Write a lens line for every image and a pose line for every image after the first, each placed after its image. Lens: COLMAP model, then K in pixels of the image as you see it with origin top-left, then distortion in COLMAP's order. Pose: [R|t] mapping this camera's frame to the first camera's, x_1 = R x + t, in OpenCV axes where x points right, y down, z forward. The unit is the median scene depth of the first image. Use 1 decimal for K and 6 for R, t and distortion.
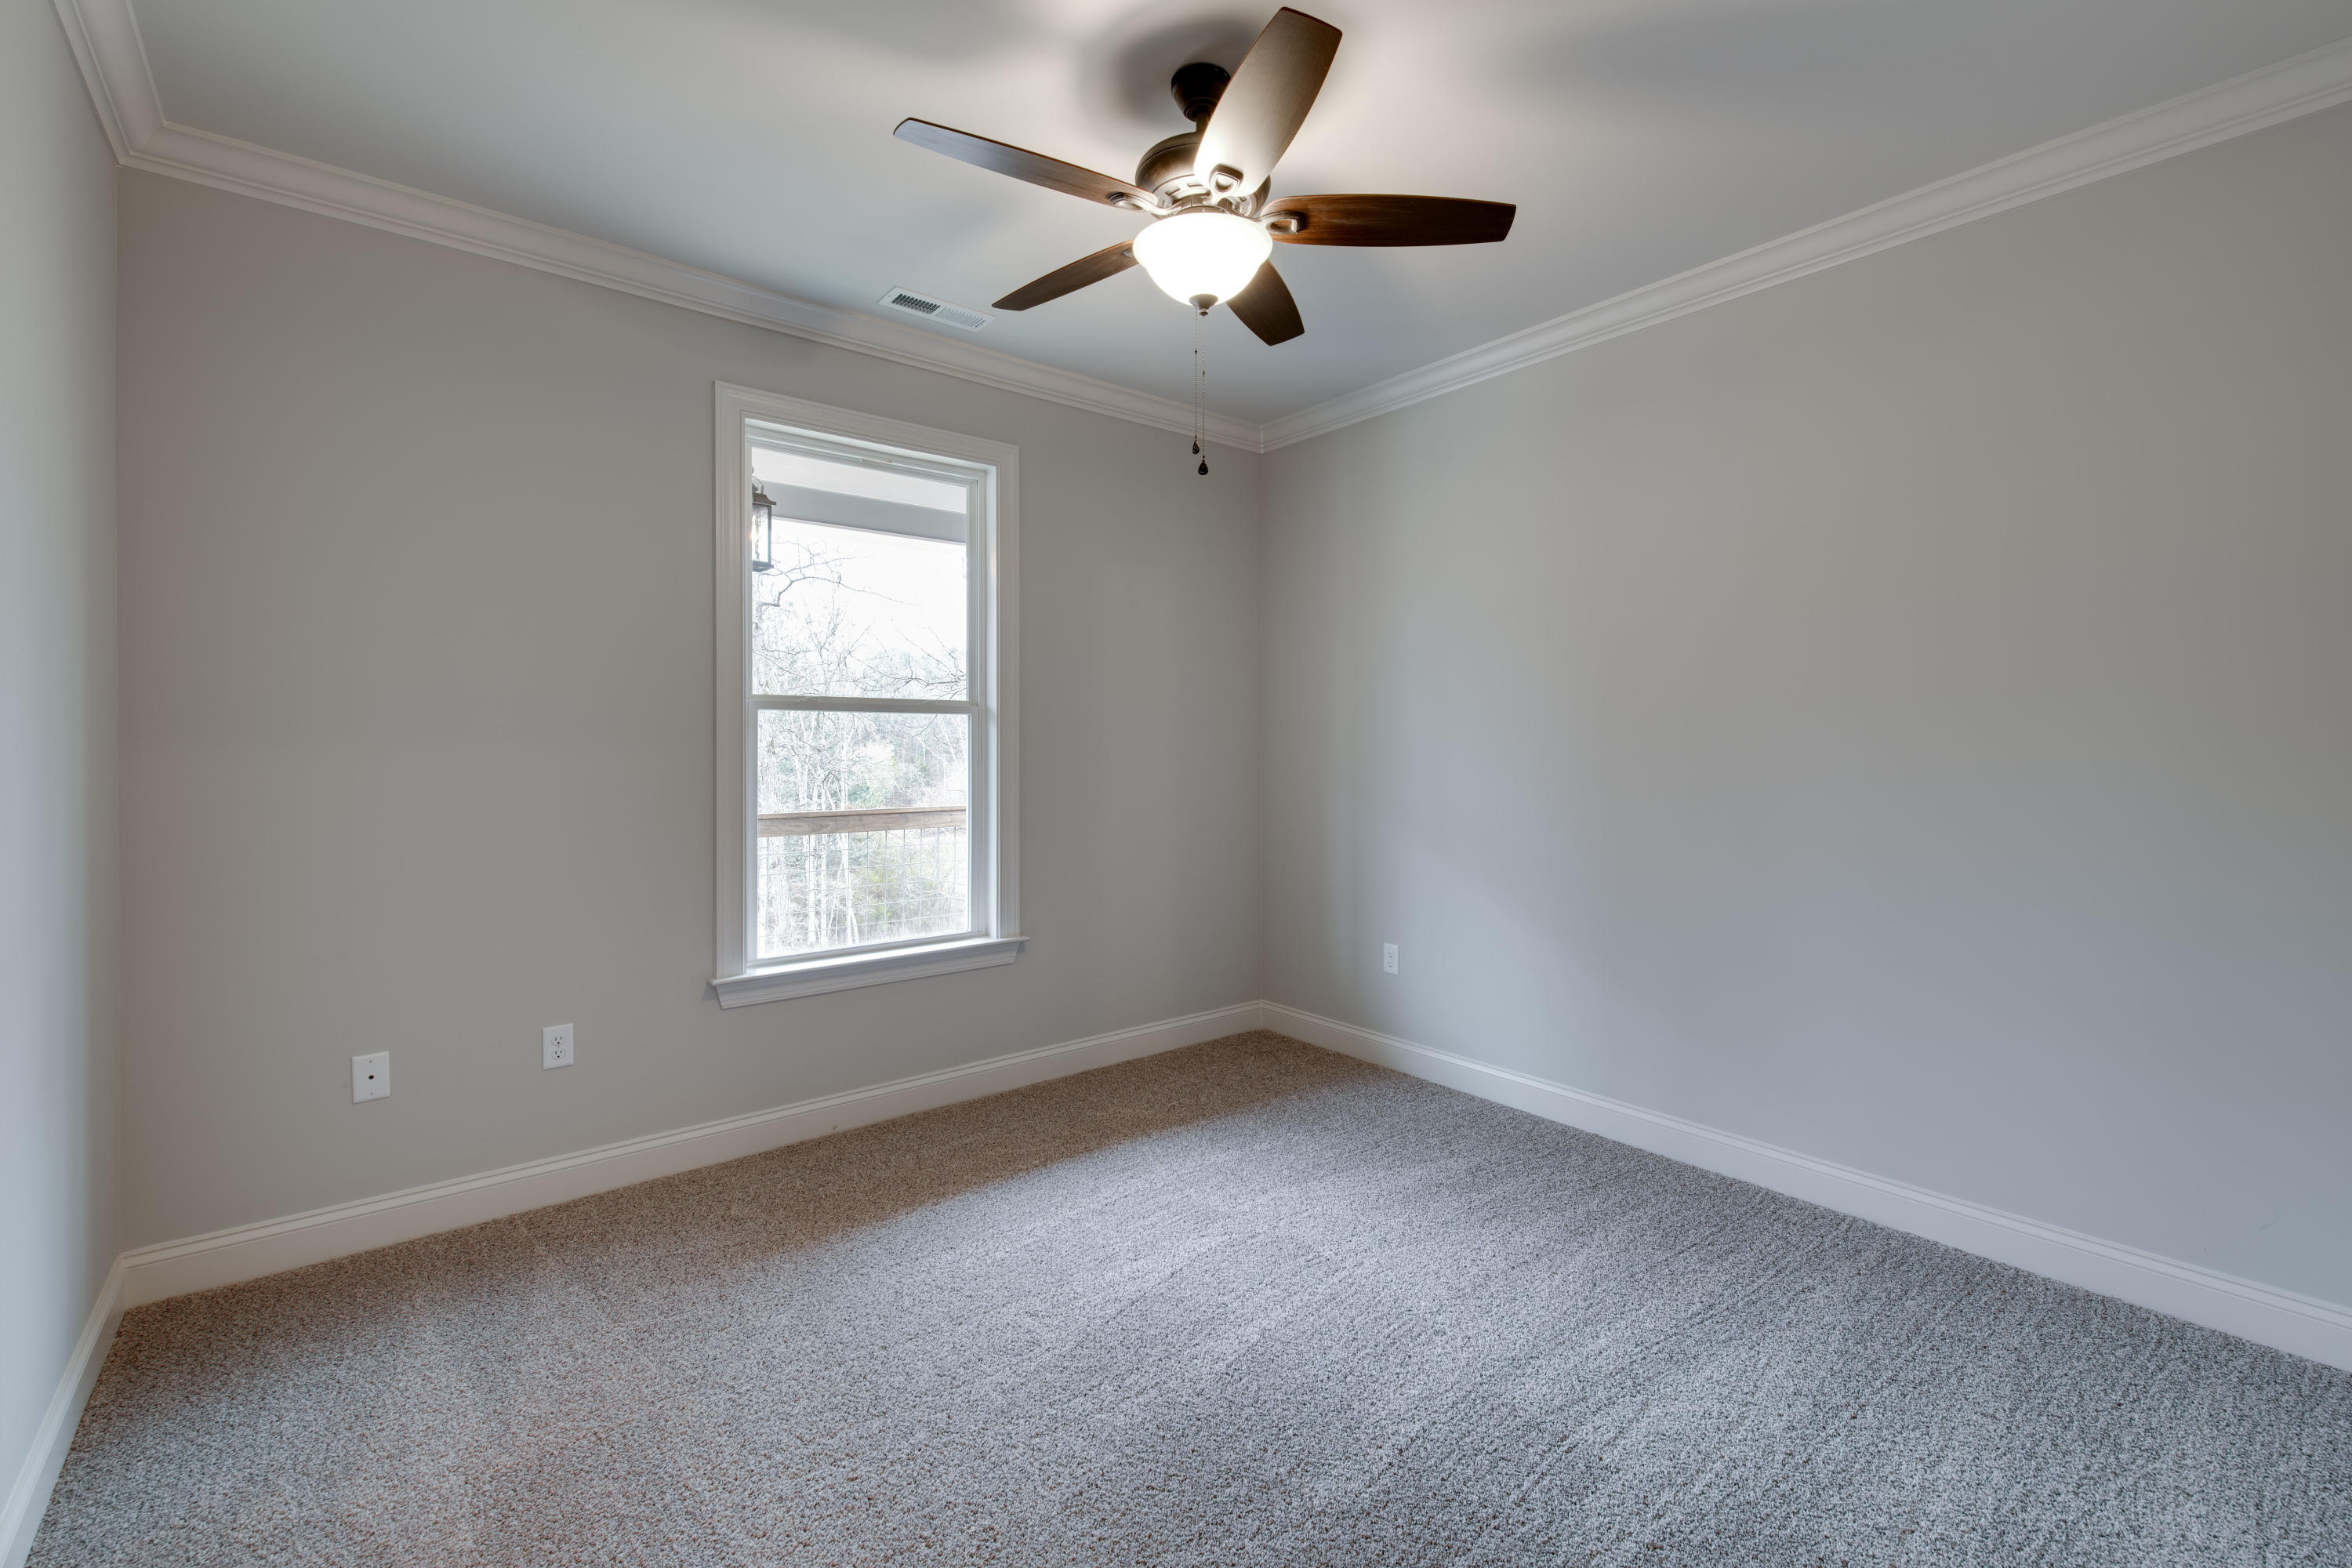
lens RADIAL K [[1004.3, 0, 1178.7], [0, 1004.3, 741.4], [0, 0, 1]] dist [-0.000396, 0.000005]
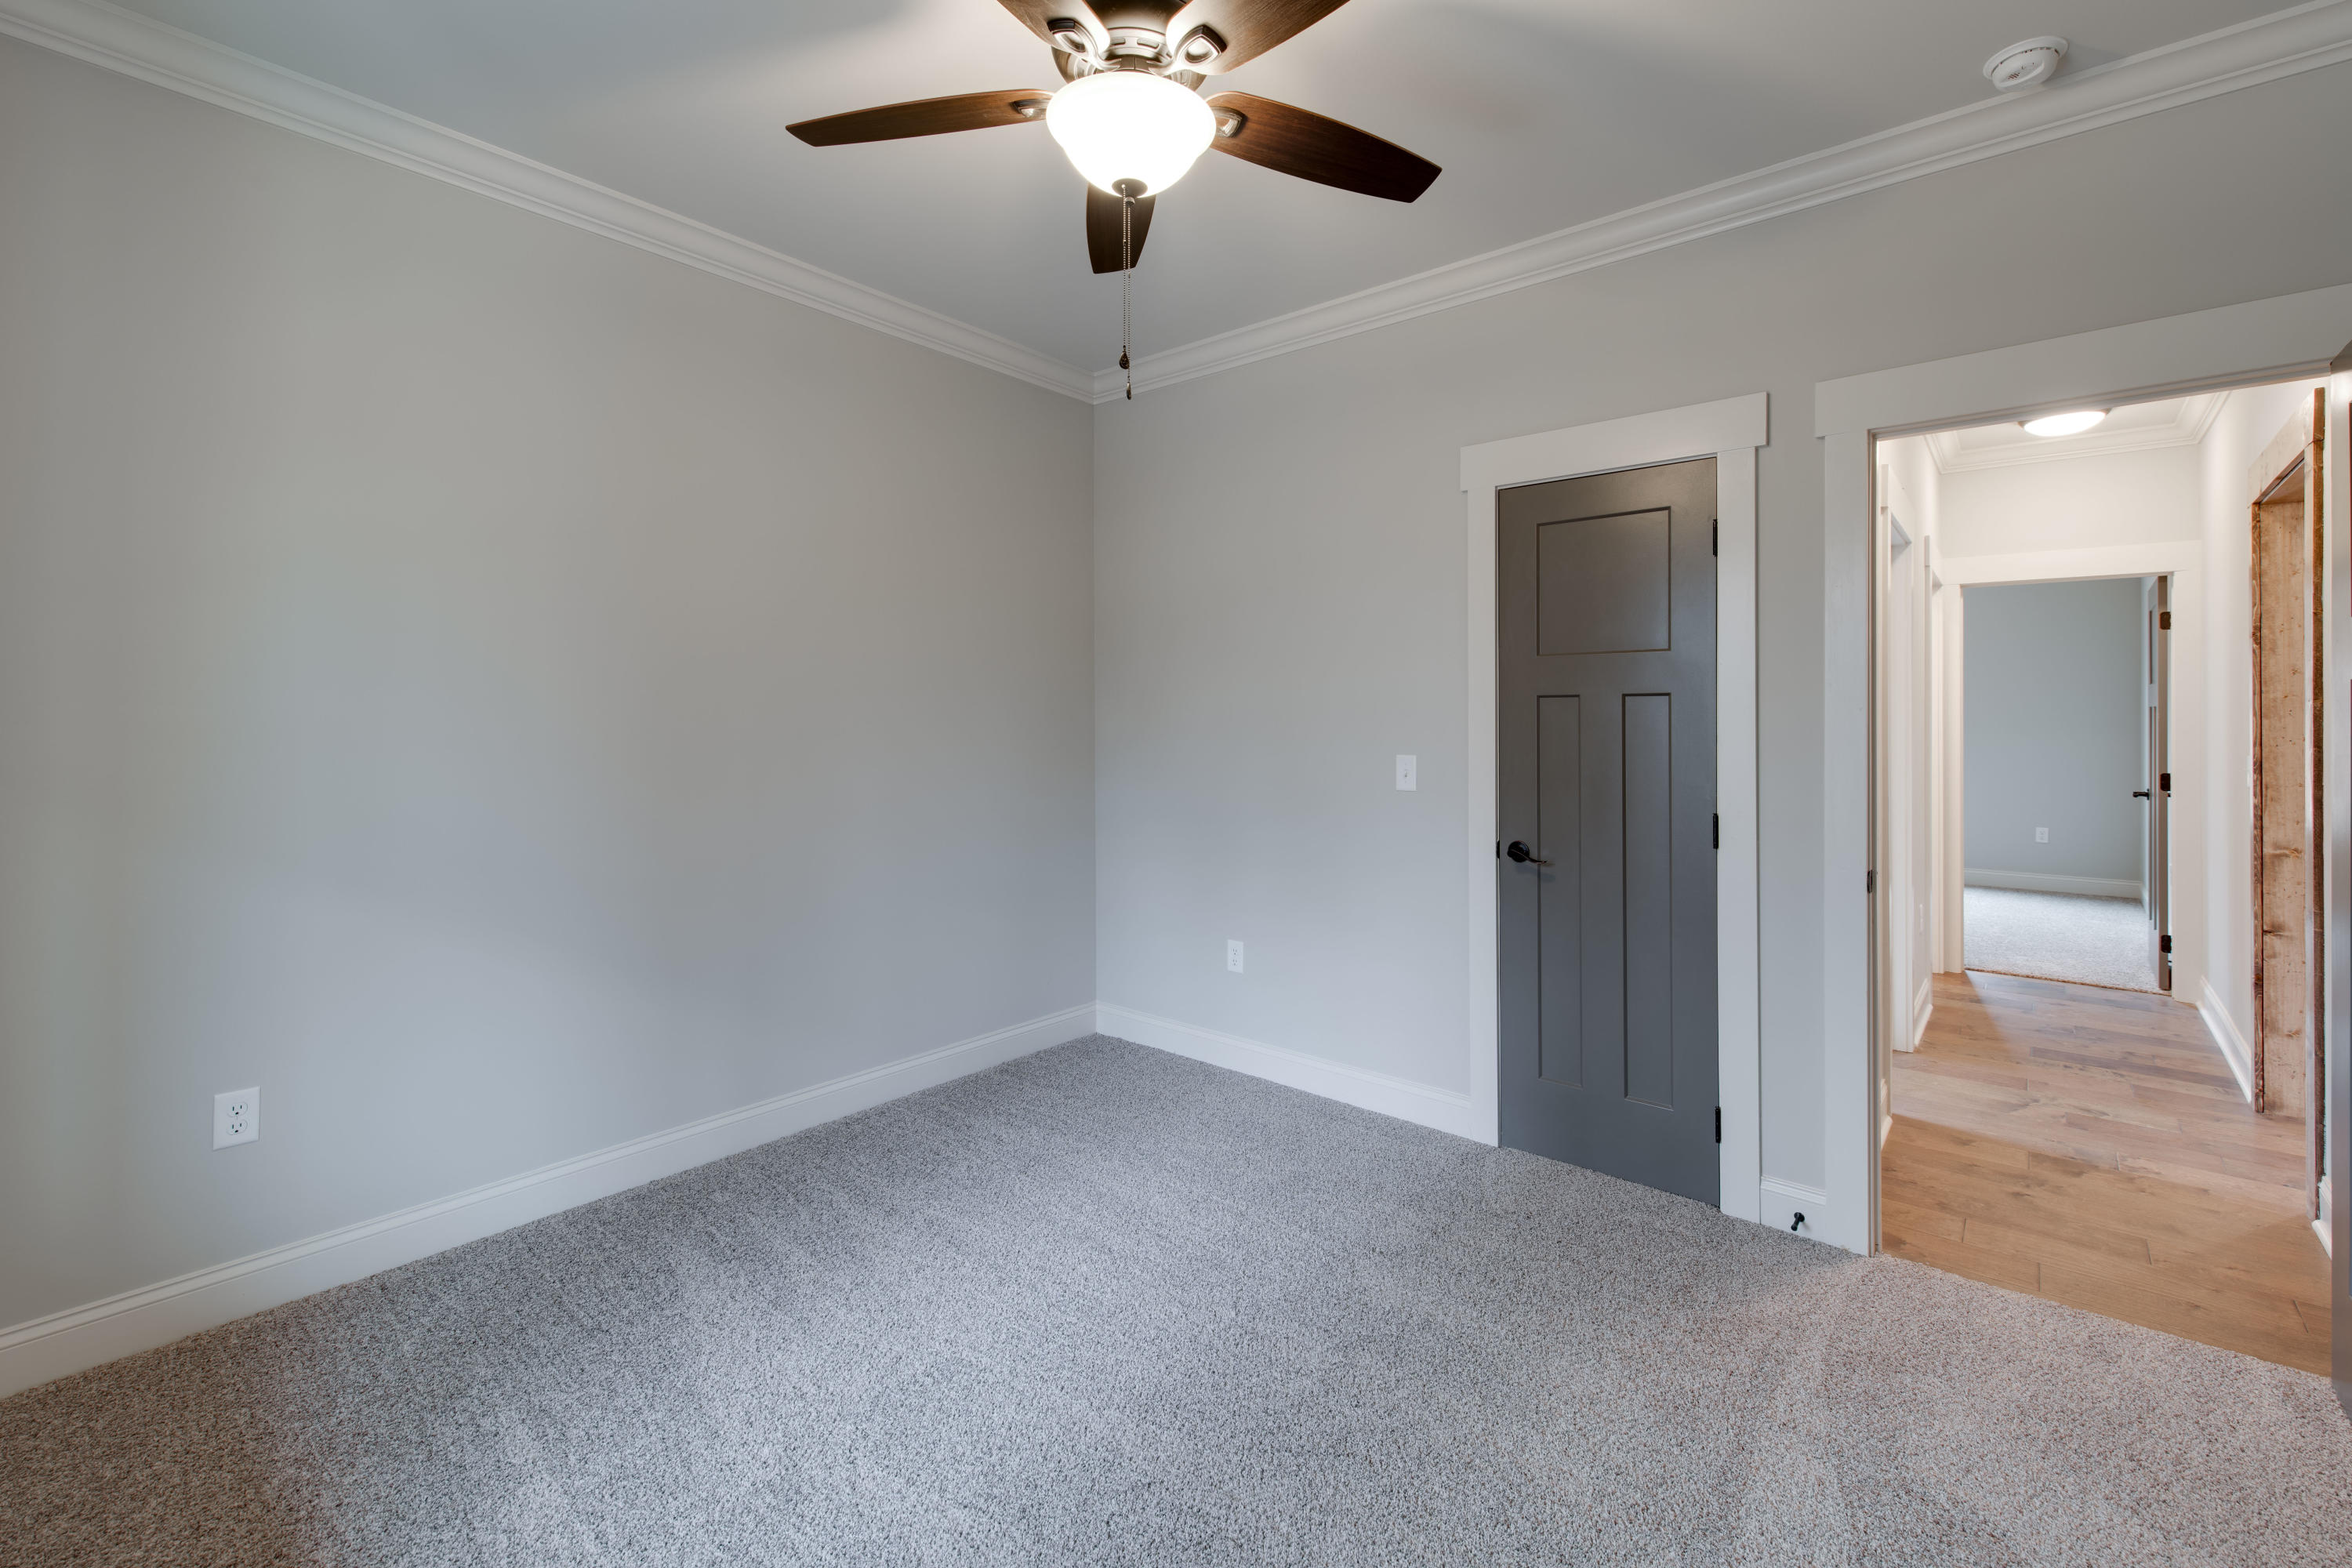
lens RADIAL K [[1004.3, 0, 1178.7], [0, 1004.3, 741.4], [0, 0, 1]] dist [-0.000396, 0.000005]
pose [[-0.175368, -0.023373, 0.984225, -0.543084], [-0.005530, 0.999726, 0.022756, -0.007224], [-0.984487, -0.001453, -0.175449, 0.765681]]
